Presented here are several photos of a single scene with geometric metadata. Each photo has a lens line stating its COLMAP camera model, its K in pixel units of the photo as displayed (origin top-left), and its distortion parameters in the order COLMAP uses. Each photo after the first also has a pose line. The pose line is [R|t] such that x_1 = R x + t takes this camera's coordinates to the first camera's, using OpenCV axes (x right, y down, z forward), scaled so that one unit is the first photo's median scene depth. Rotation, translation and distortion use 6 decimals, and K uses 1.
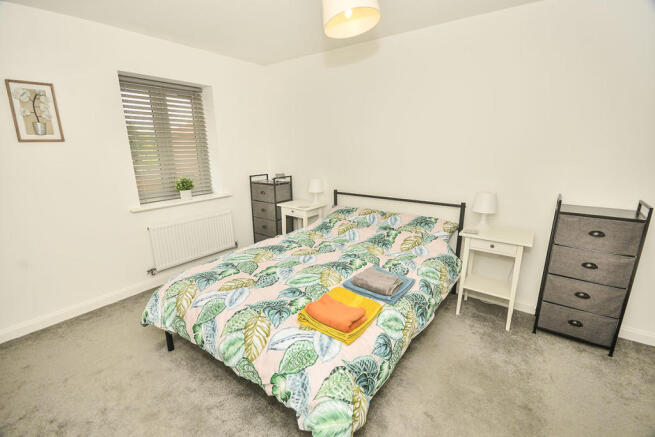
lens RADIAL K [[294.5, 0, 330.1], [0, 294.5, 219.7], [0, 0, 1]] dist [-0.019478, -0.000946]
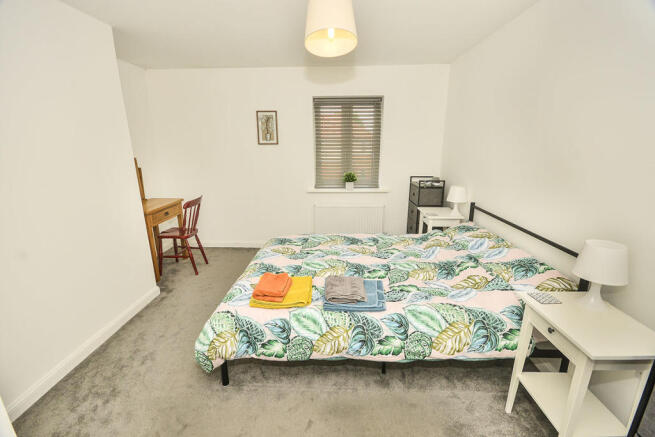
lens RADIAL K [[294.5, 0, 329.7], [0, 294.5, 218.9], [0, 0, 1]] dist [-0.019478, -0.000946]
pose [[0.565882, 0.213182, -0.796449, 0.680657], [-0.202138, 0.972385, 0.116654, -0.103287], [0.799323, 0.094980, 0.593347, 0.252682]]
